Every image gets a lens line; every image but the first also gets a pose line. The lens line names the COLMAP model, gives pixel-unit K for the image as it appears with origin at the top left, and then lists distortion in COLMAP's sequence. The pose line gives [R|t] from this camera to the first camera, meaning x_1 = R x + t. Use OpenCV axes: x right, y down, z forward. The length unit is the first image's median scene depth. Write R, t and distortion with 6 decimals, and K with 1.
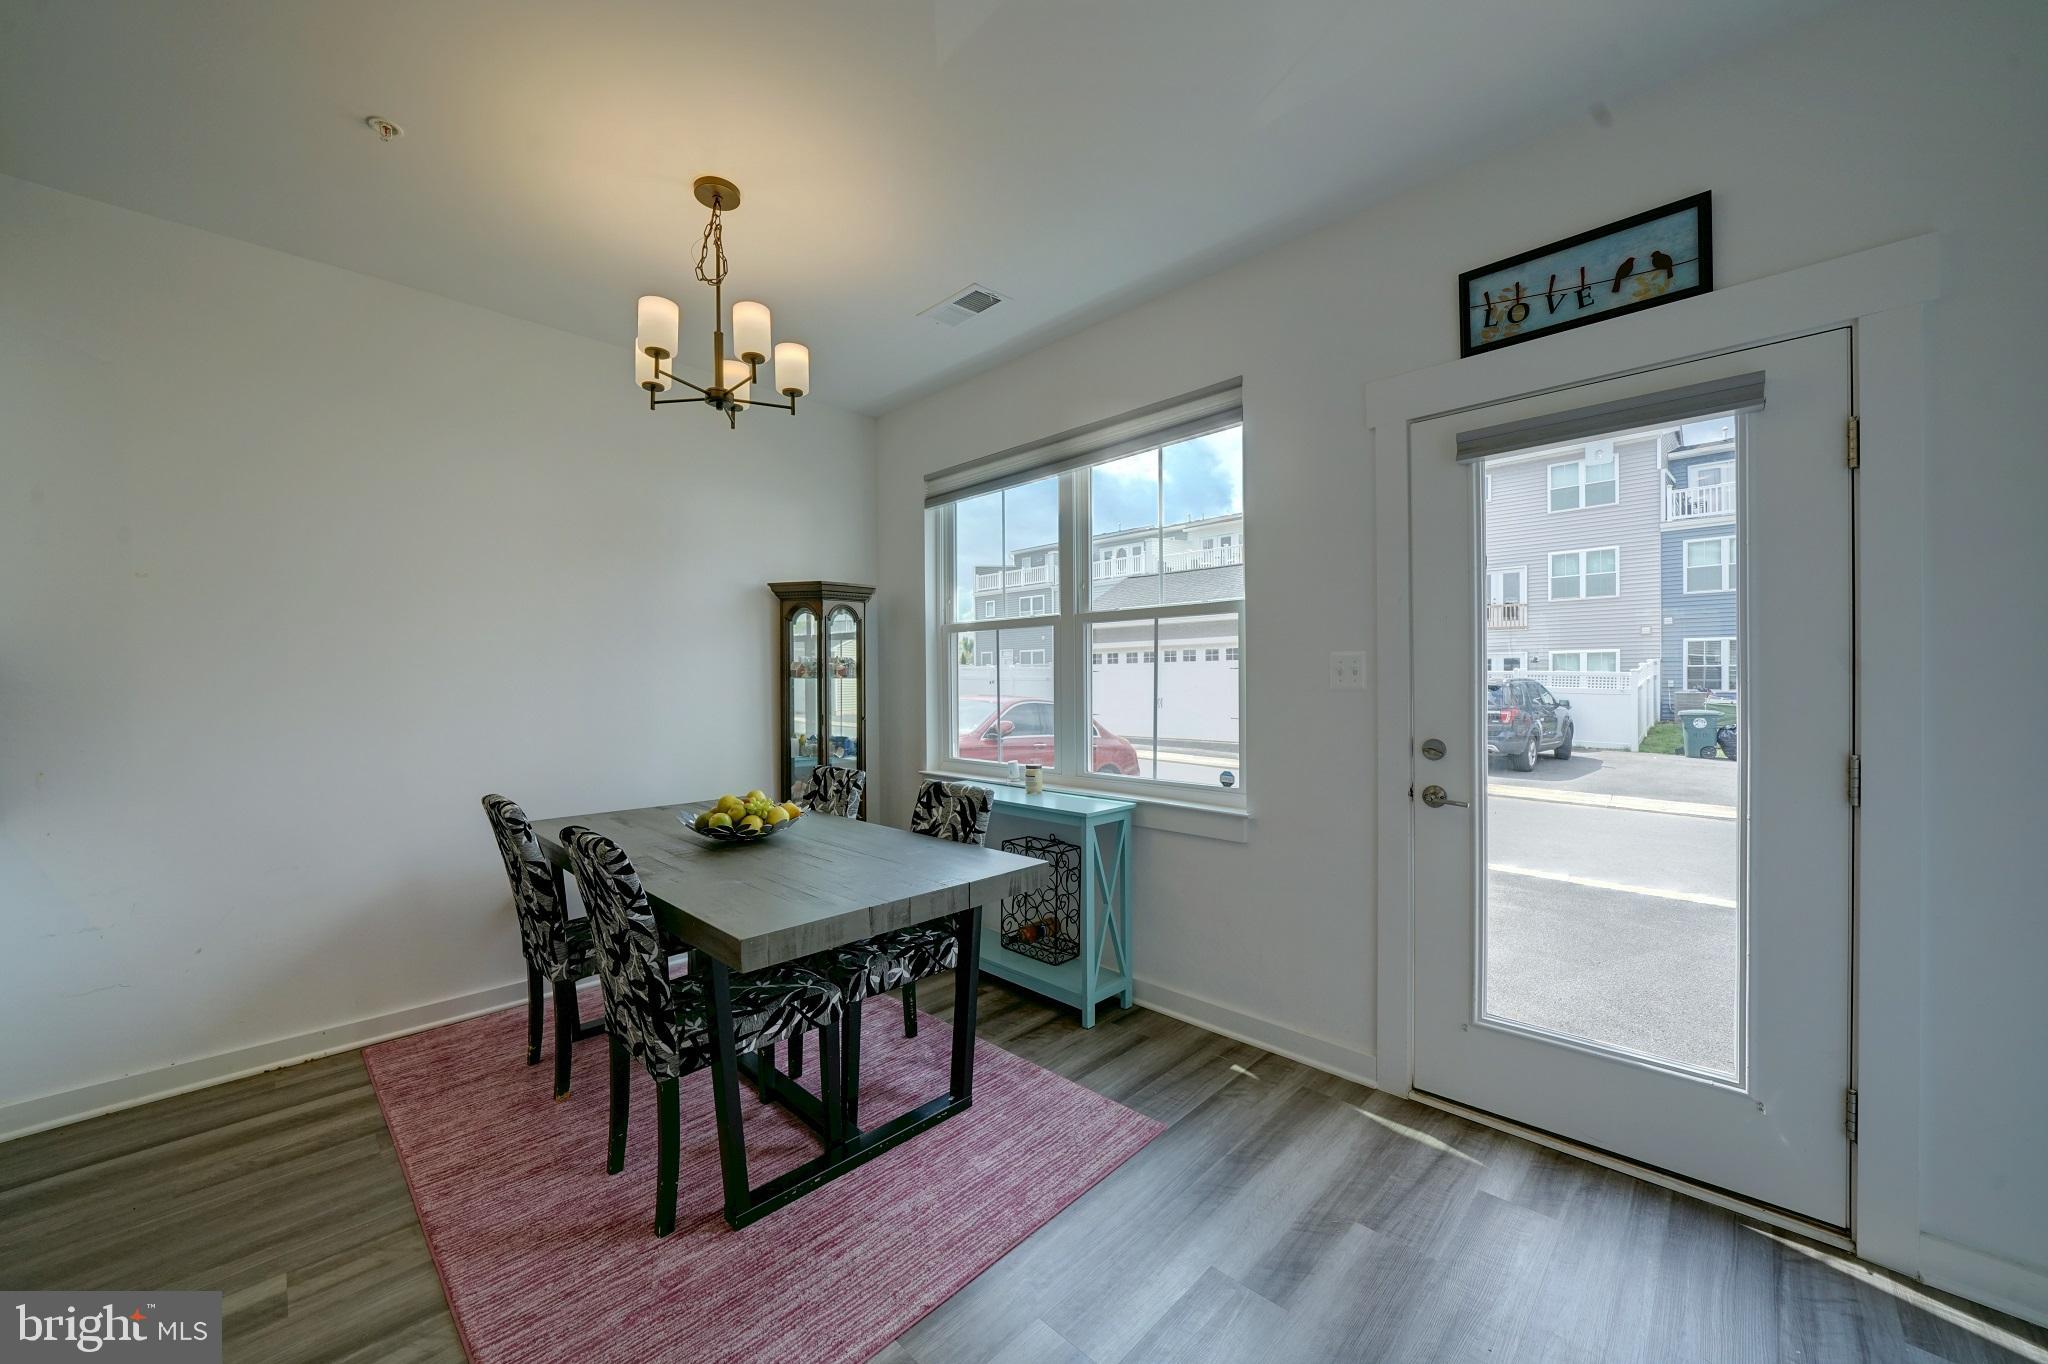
lens RADIAL K [[756.7, 0, 1020.2], [0, 756.7, 687.9], [0, 0, 1]] dist [-0.016437, 0.000176]
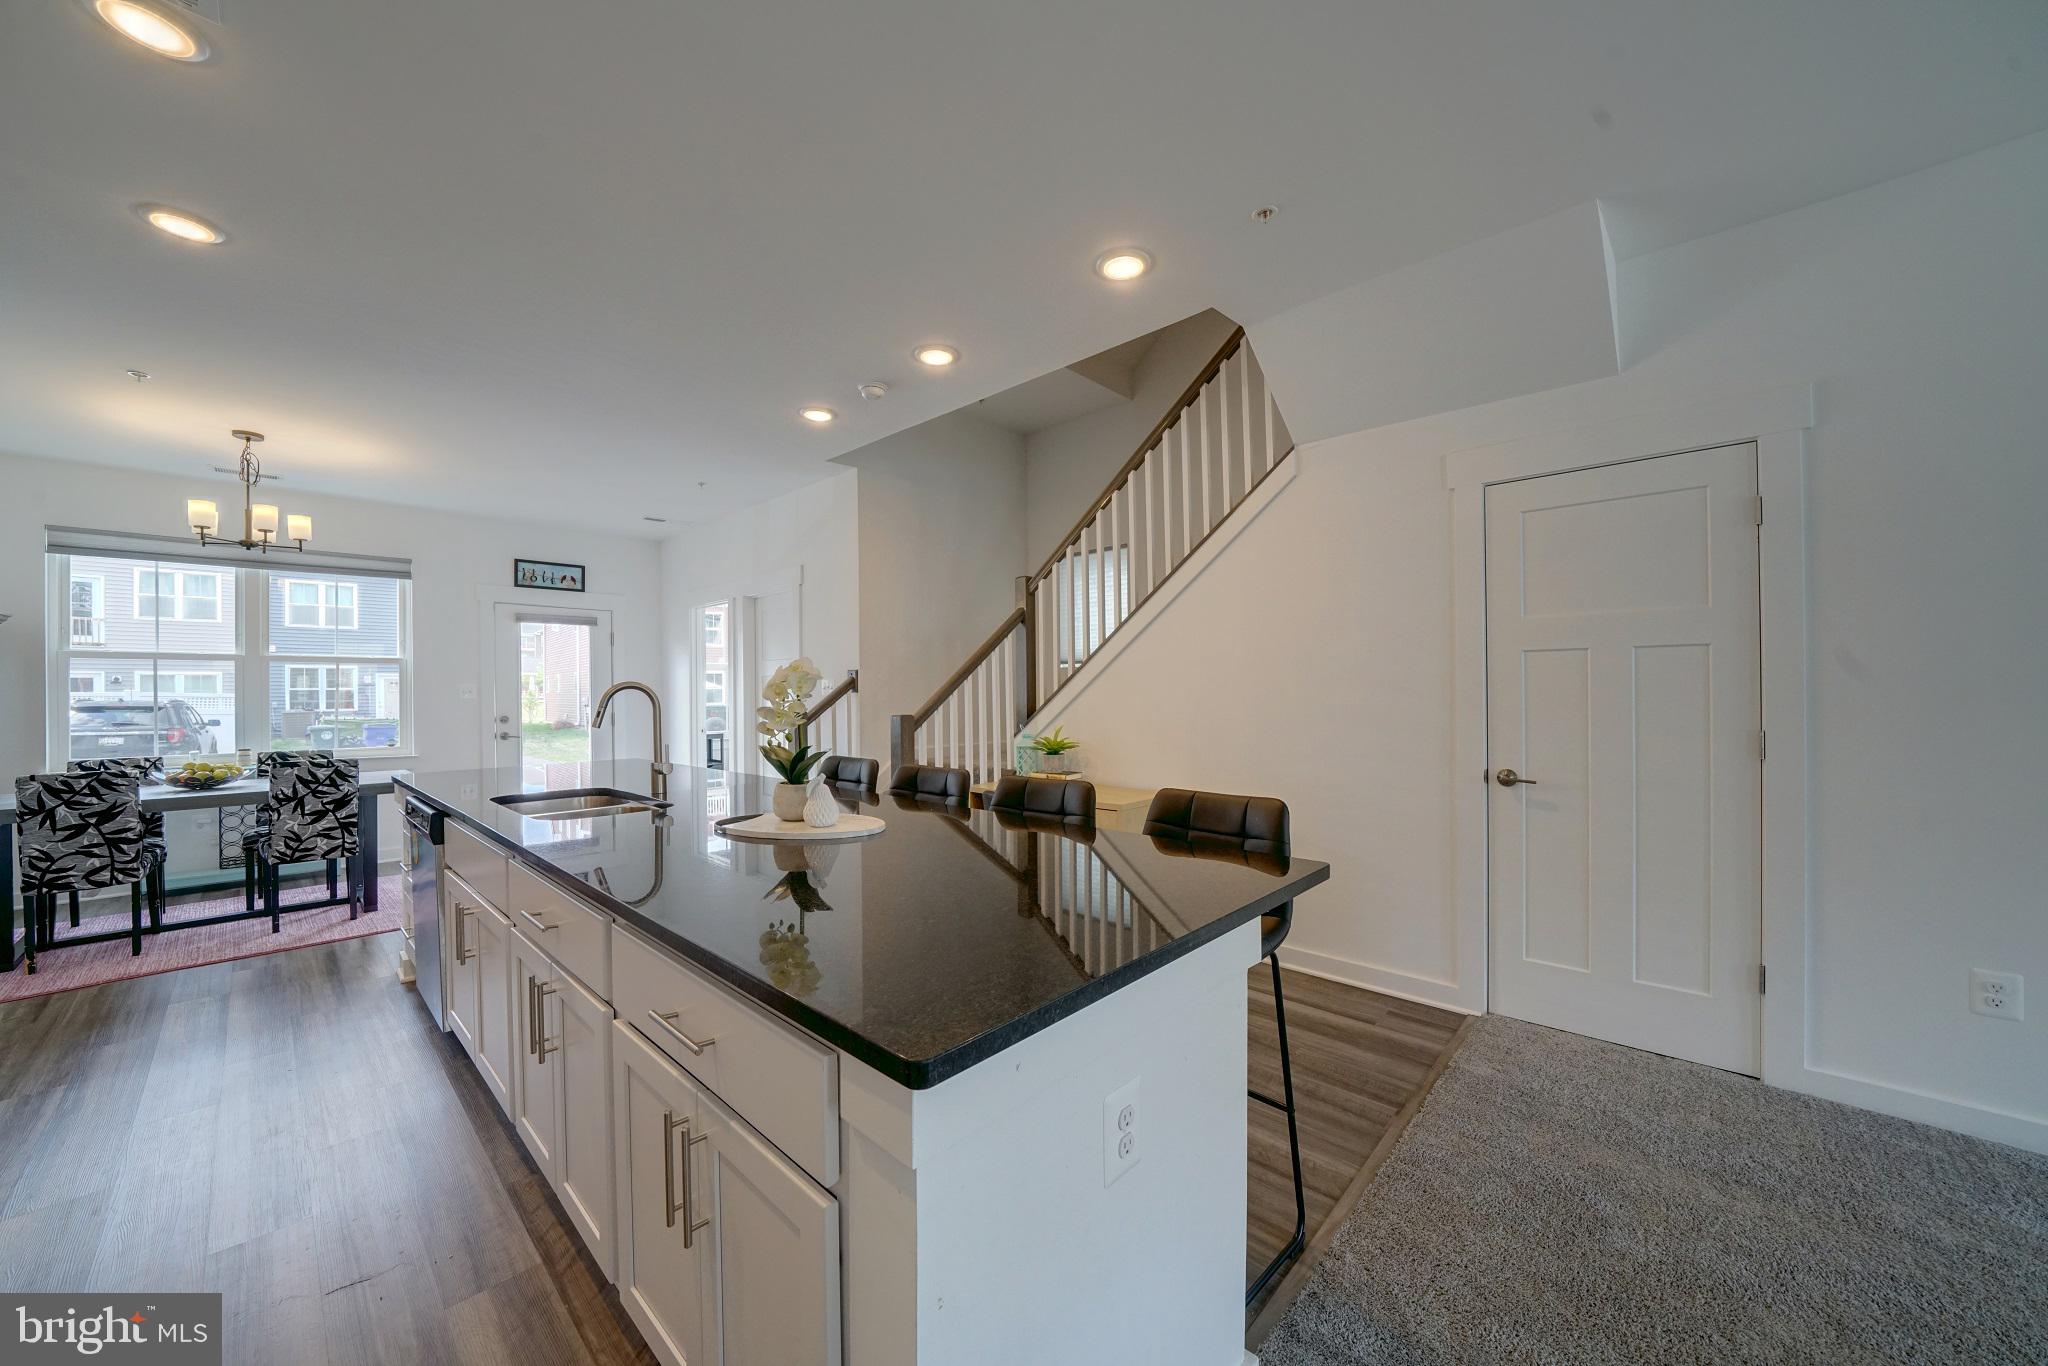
lens RADIAL K [[728.6, 0, 1014.1], [0, 728.6, 691.8], [0, 0, 1]] dist [-0.024919, 0.004243]
pose [[-0.022336, 0.008504, 0.999714, -2.318725], [0.017641, 0.999811, -0.008110, 0.033434], [-0.999595, 0.017455, -0.022482, -0.908330]]
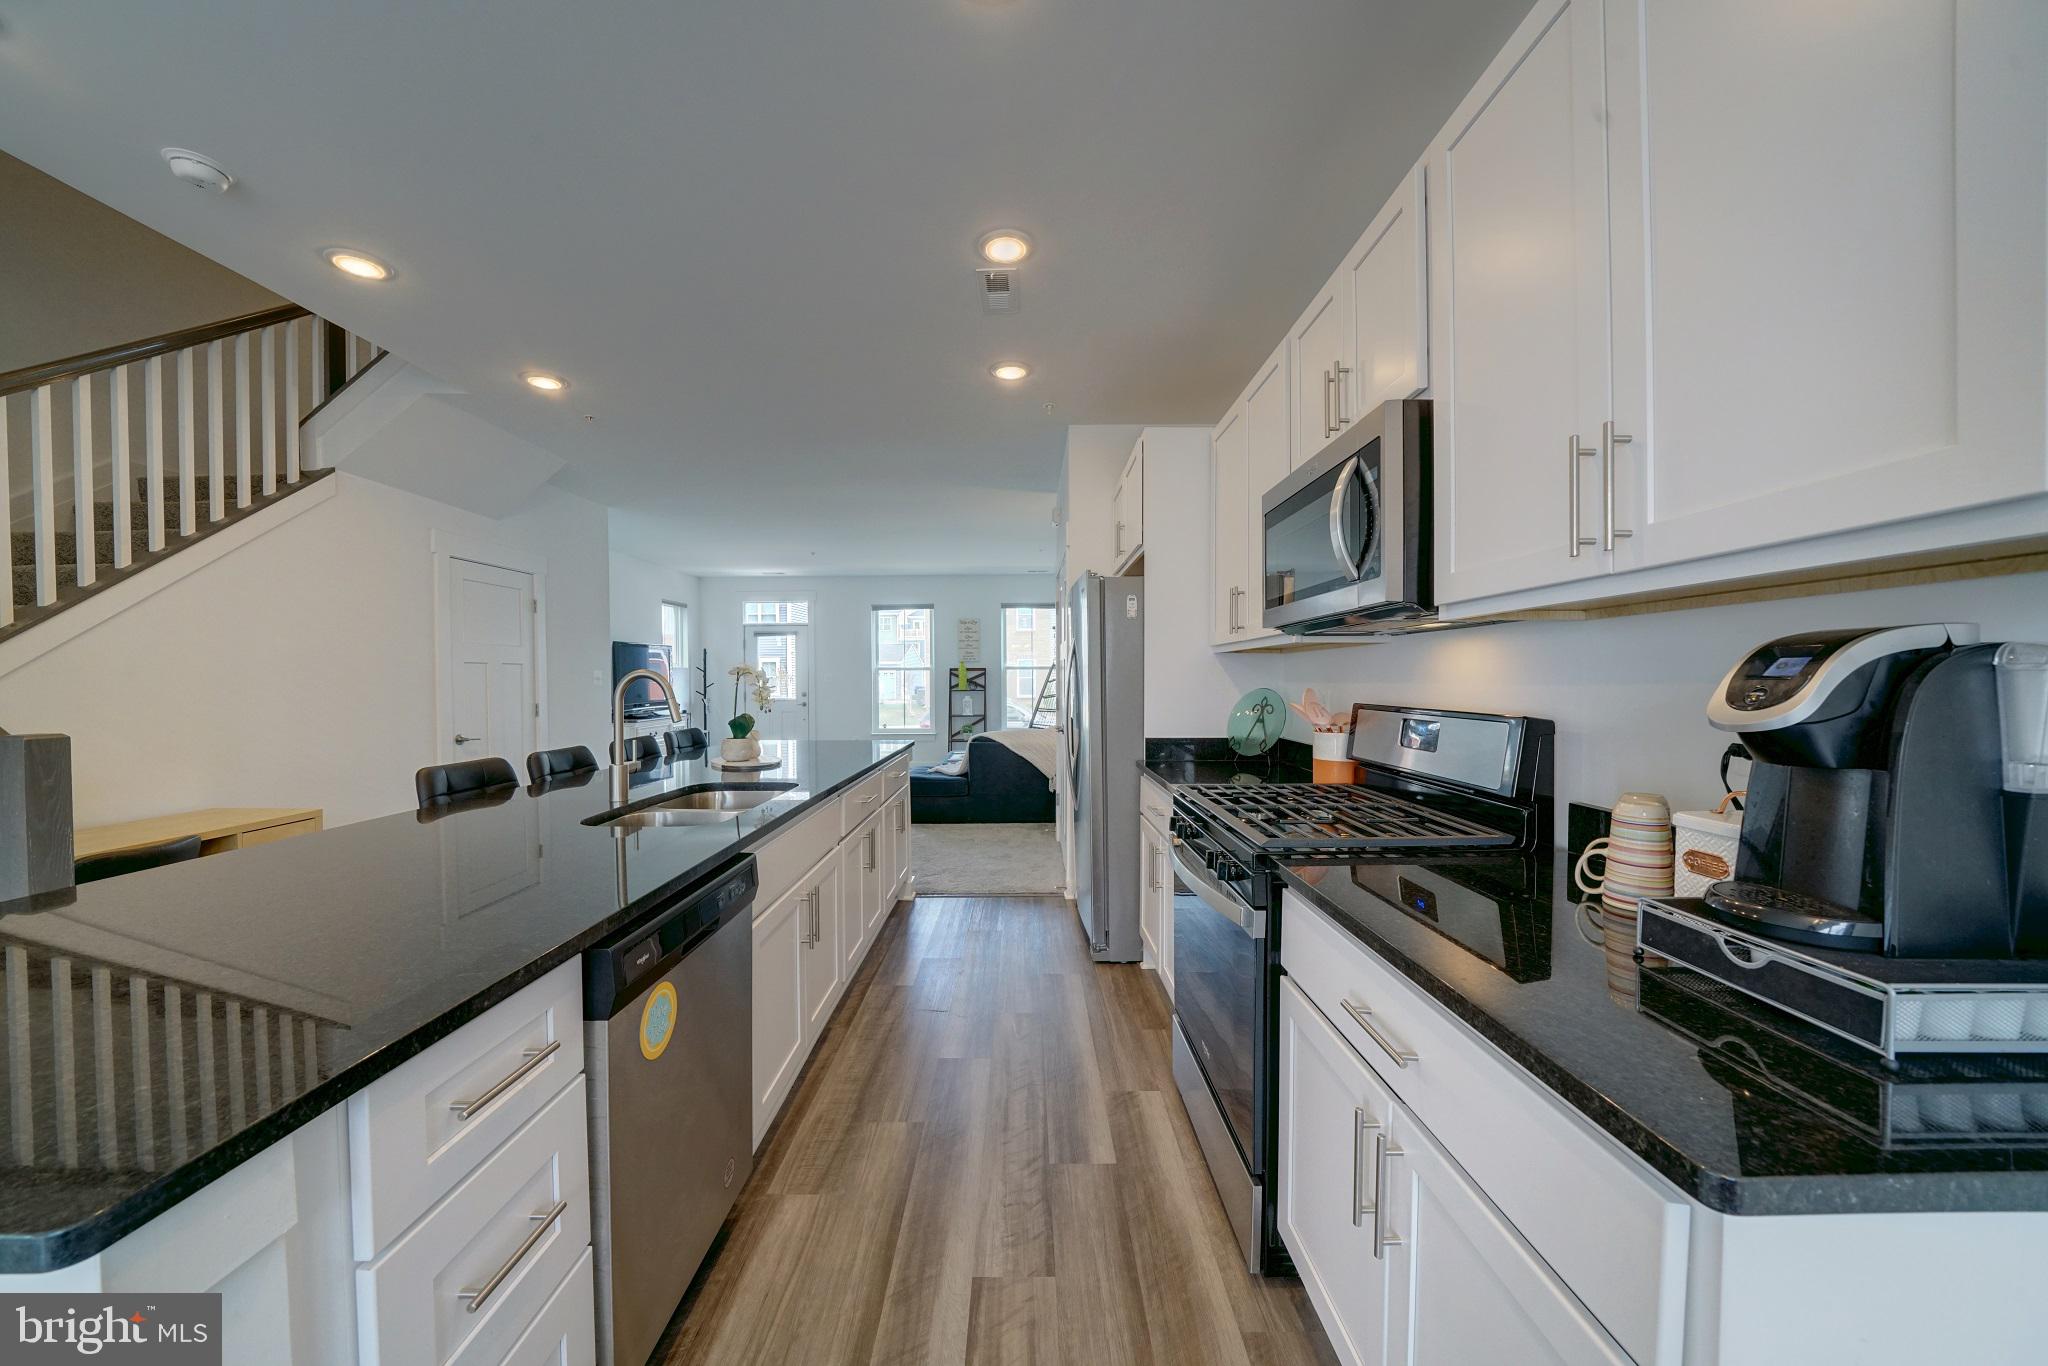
lens RADIAL K [[708.8, 0, 1020.8], [0, 708.8, 691.9], [0, 0, 1]] dist [-0.026791, 0.003093]
pose [[-0.714471, 0.026892, -0.699148, -0.820191], [0.006881, 0.999483, 0.031411, -0.000640], [0.699631, 0.017631, -0.714287, 0.757776]]
